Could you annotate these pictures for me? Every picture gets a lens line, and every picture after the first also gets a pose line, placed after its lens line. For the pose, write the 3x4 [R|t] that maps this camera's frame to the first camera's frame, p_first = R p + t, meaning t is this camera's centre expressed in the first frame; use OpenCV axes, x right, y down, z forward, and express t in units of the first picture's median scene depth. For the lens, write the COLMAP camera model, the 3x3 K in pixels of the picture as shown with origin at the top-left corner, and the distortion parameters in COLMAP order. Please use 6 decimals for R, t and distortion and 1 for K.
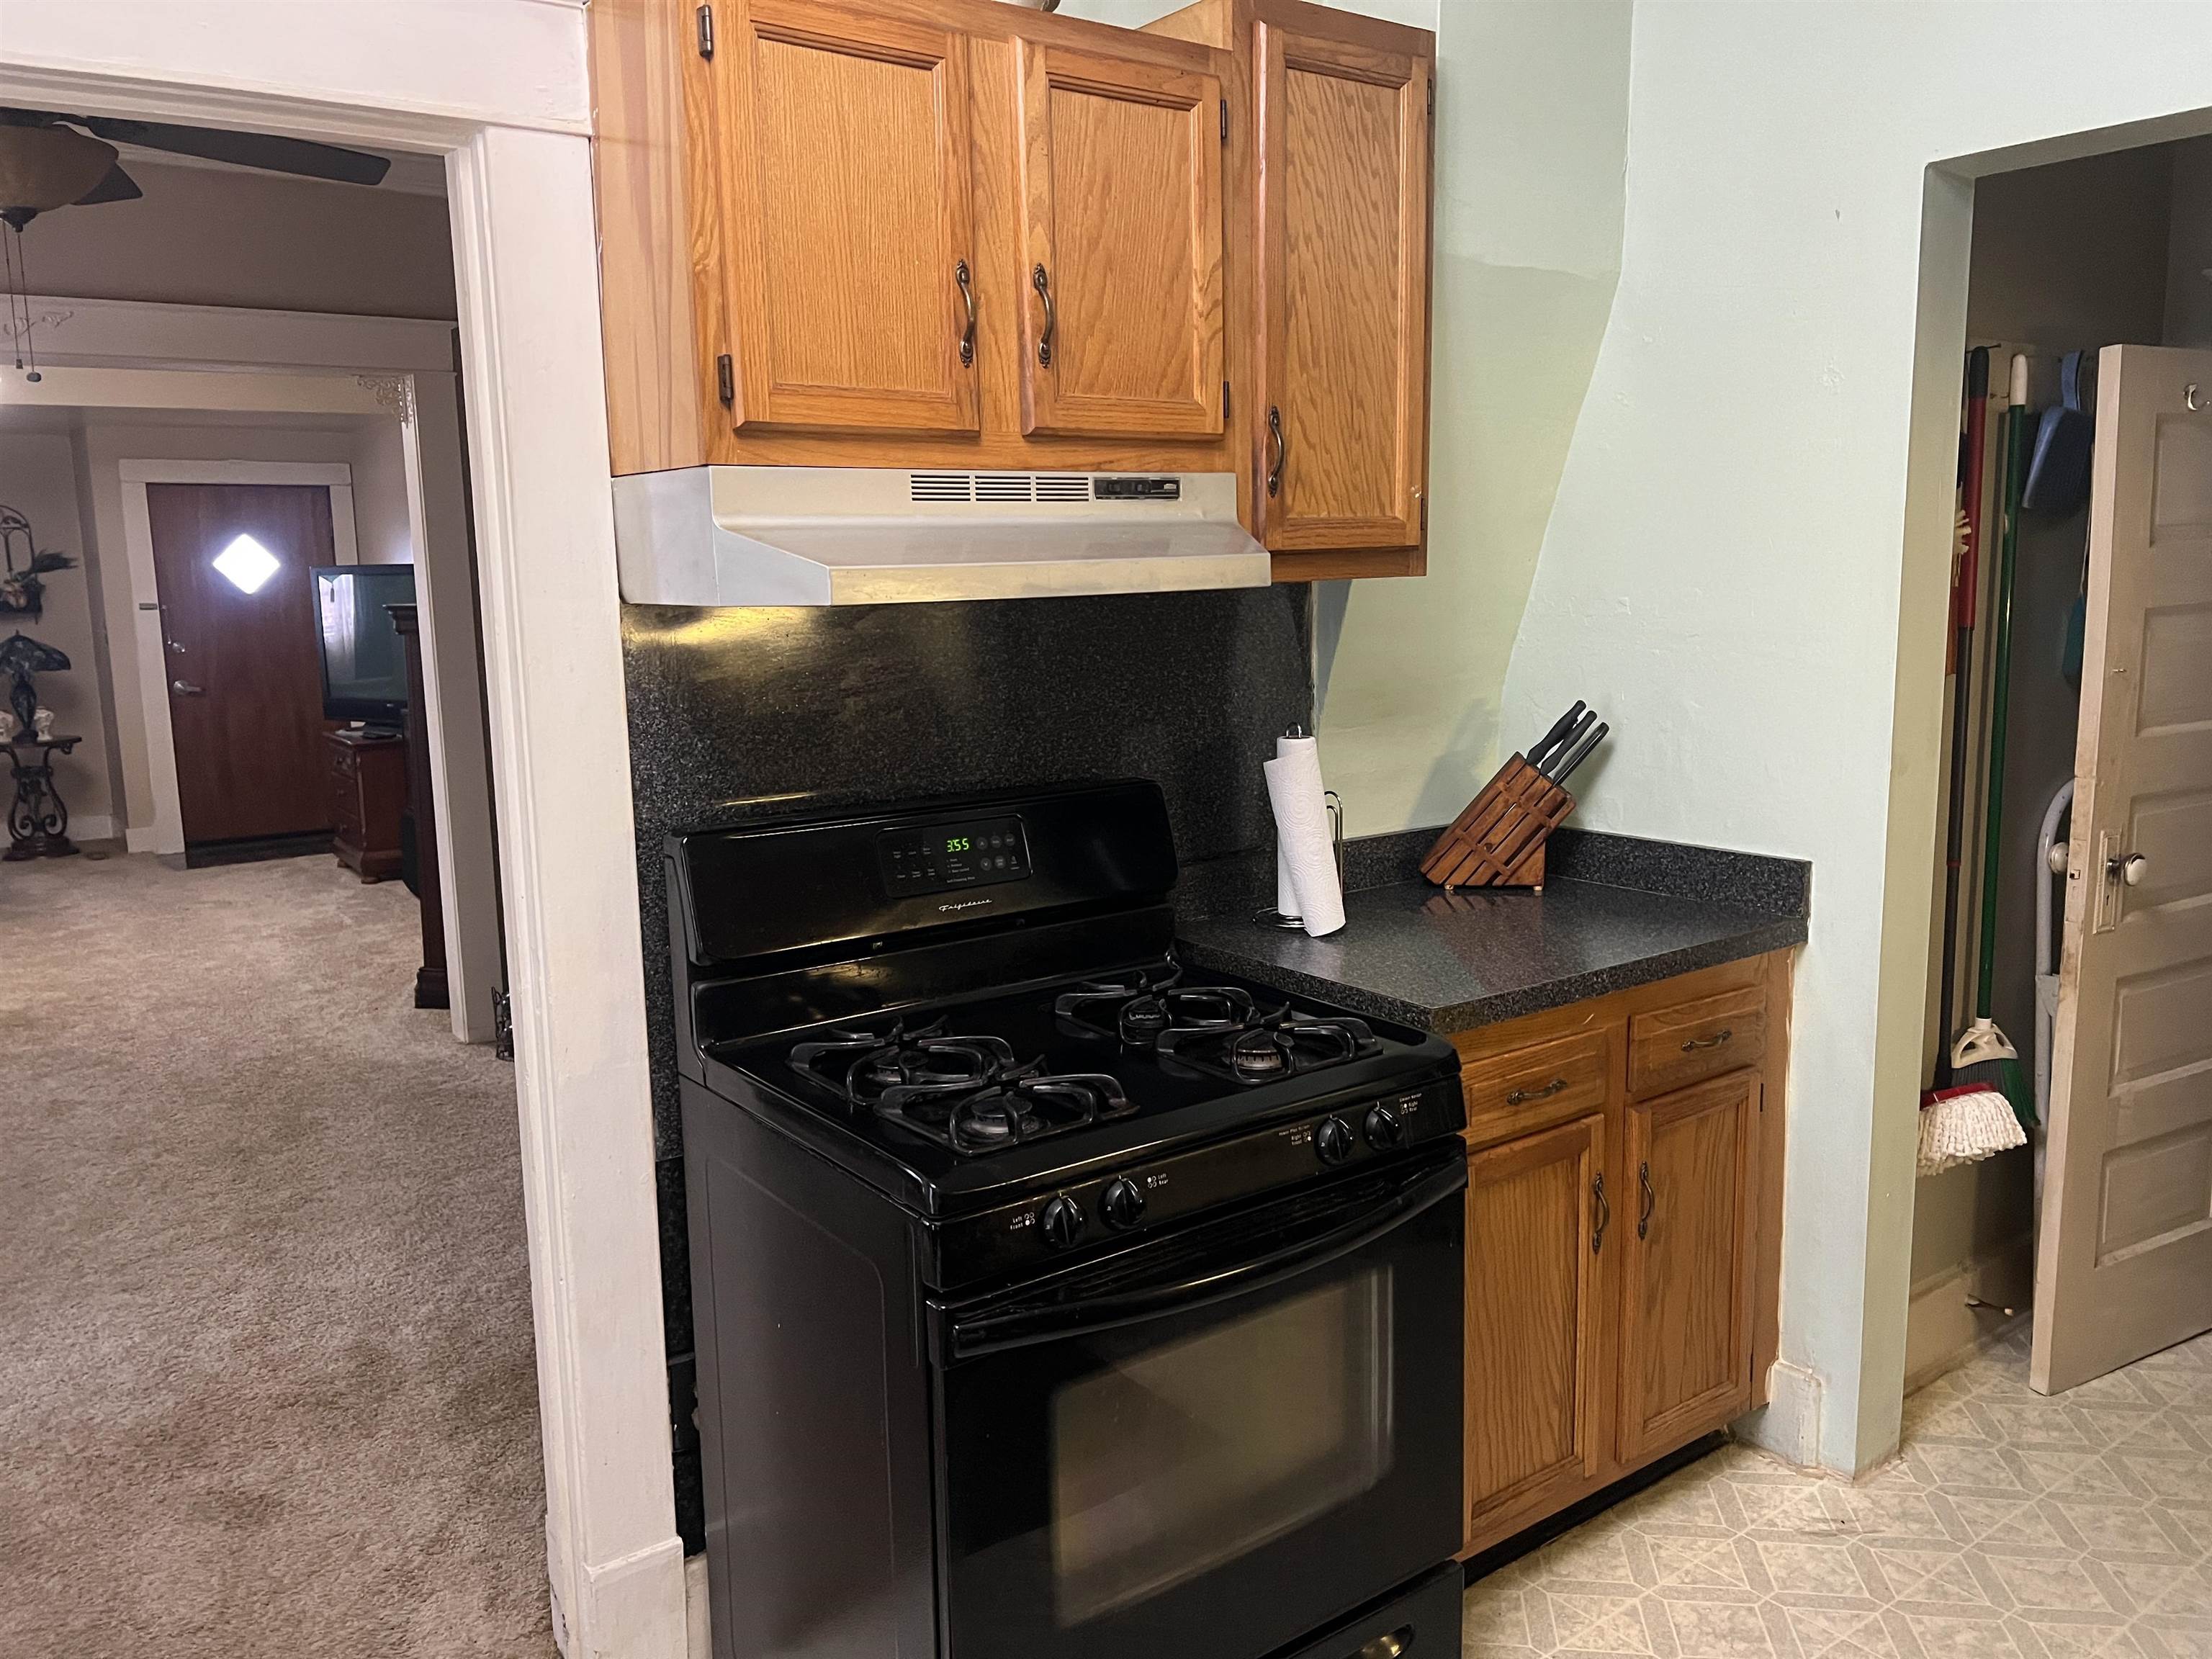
lens RADIAL K [[1649.9, 0, 1108.5], [0, 1649.9, 810.2], [0, 0, 1]] dist [0.005257, 0.005510]
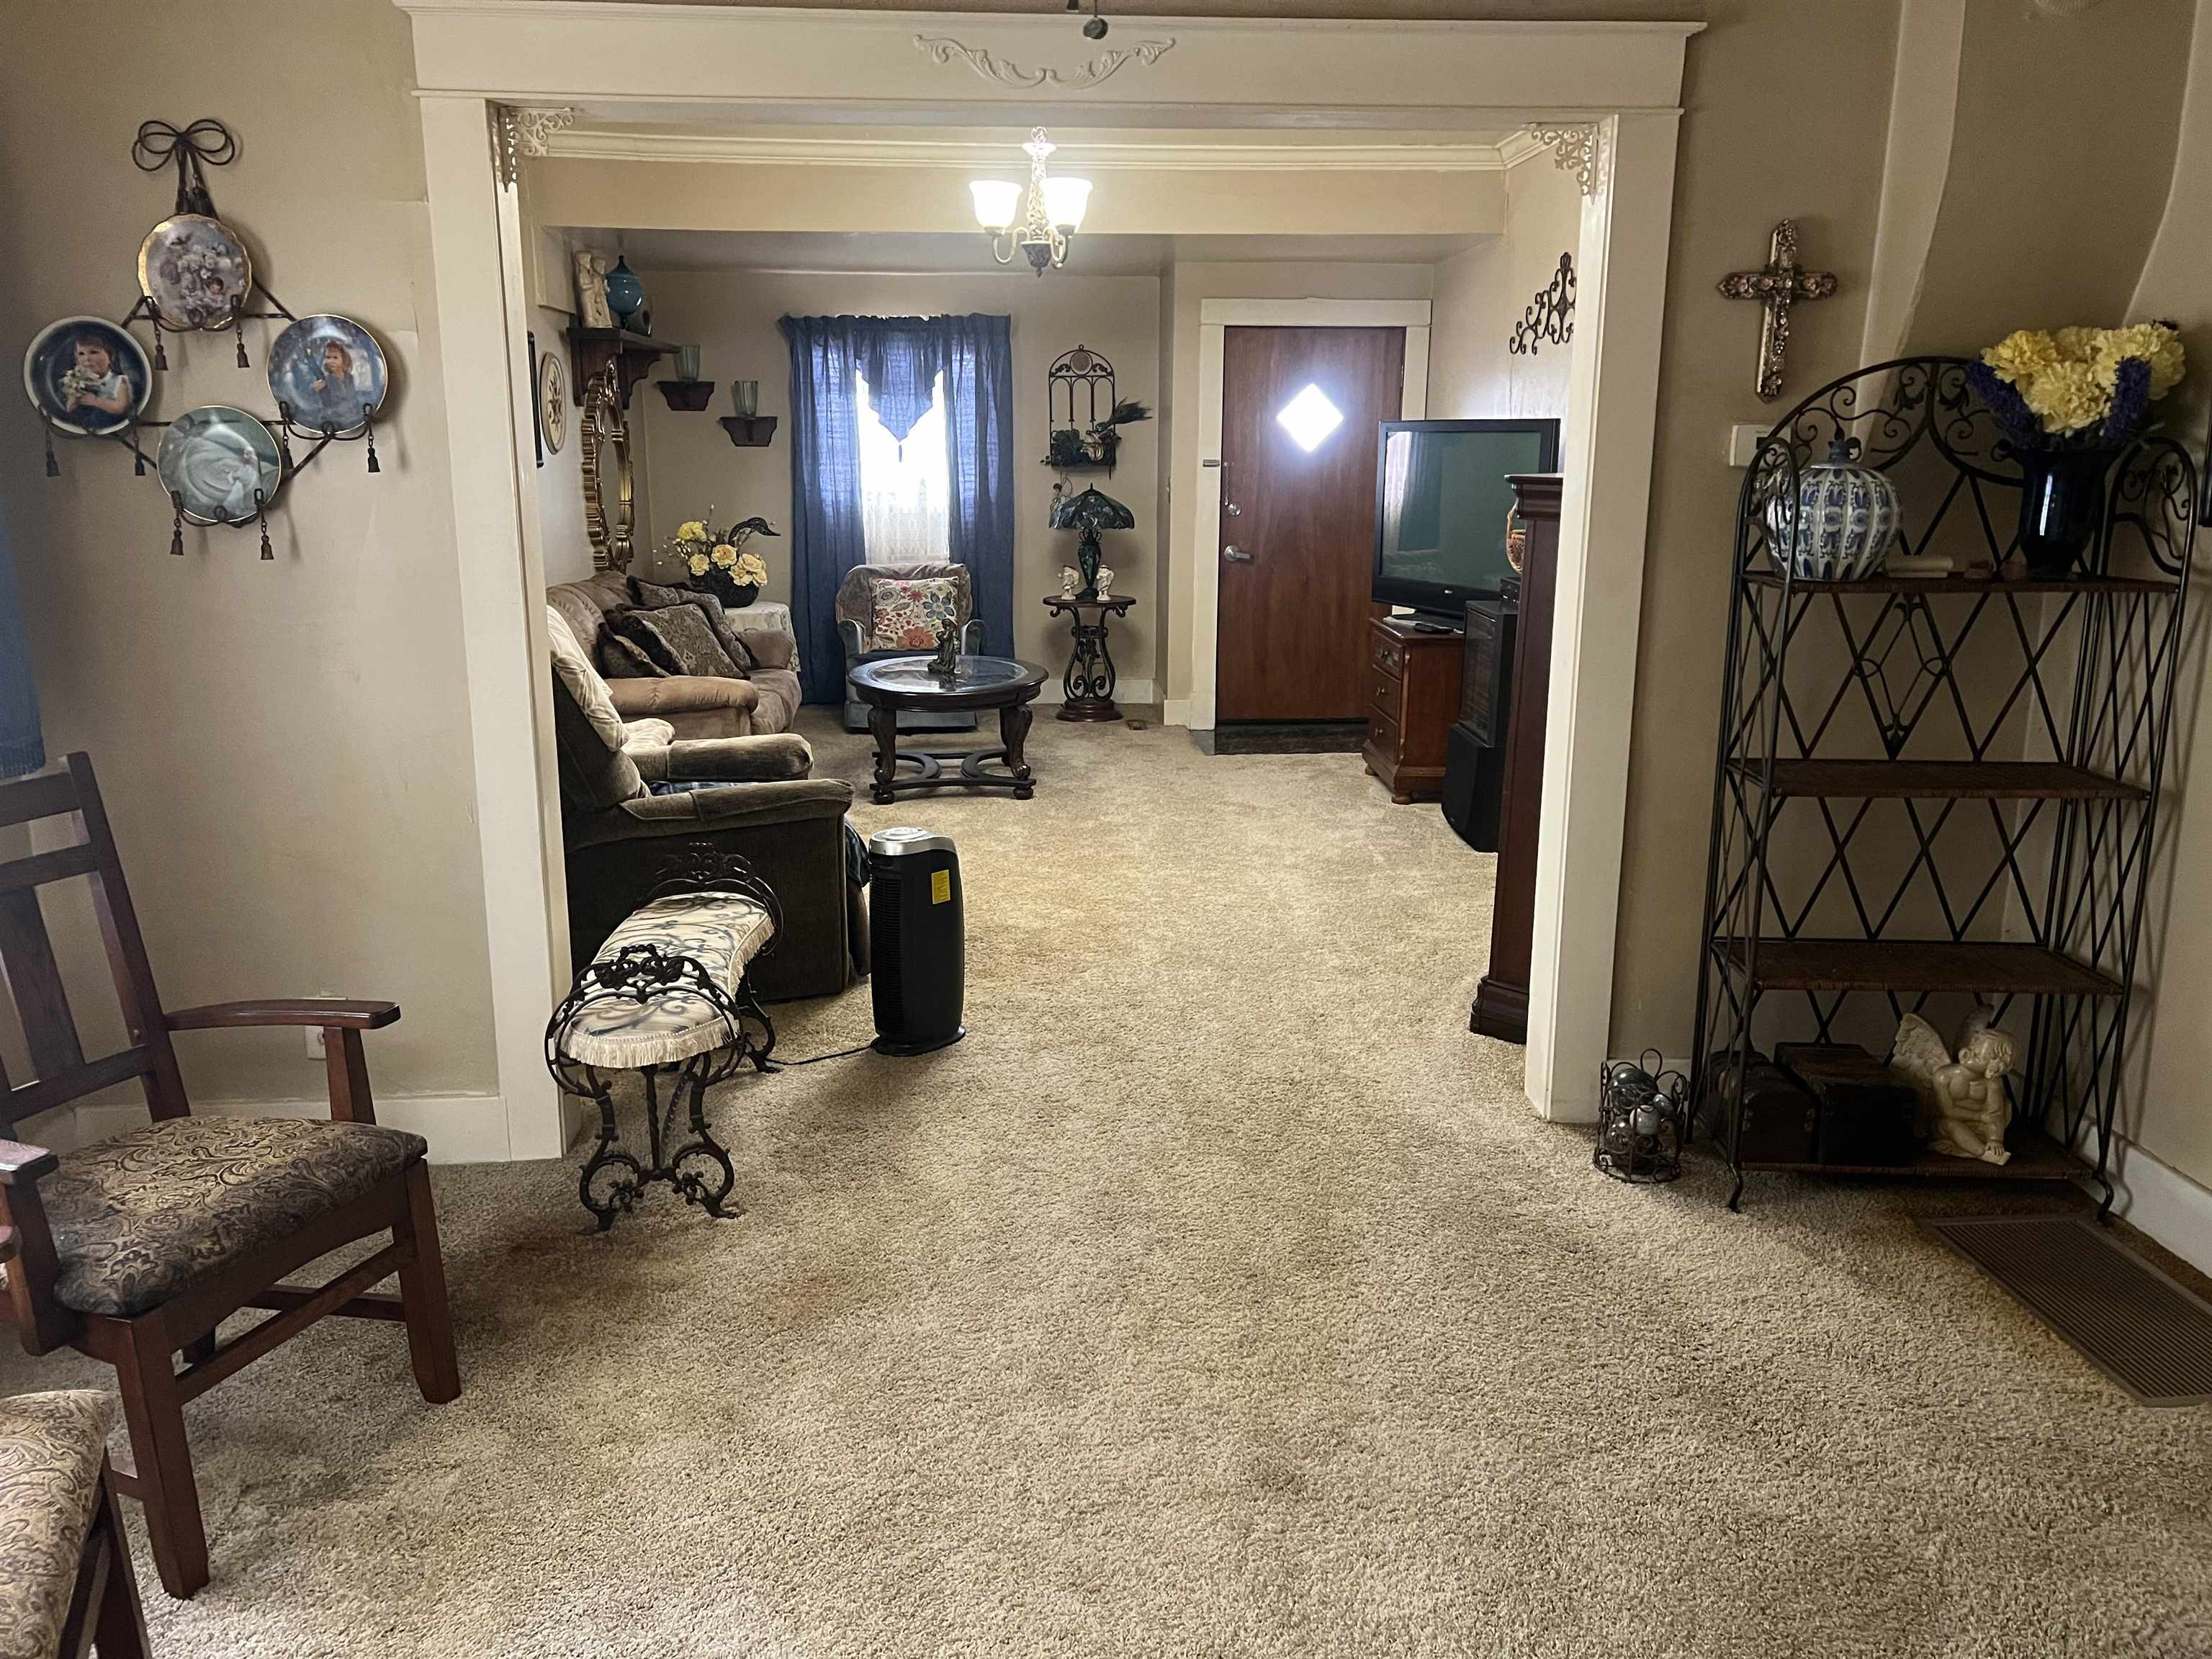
lens RADIAL K [[1776.8, 0, 1106.0], [0, 1776.8, 829.5], [0, 0, 1]] dist [0.167004, 0.000092]
pose [[0.836905, 0.142657, -0.528430, -0.076392], [-0.104653, 0.989332, 0.101339, -0.017155], [0.537250, -0.029510, 0.842907, 0.126814]]
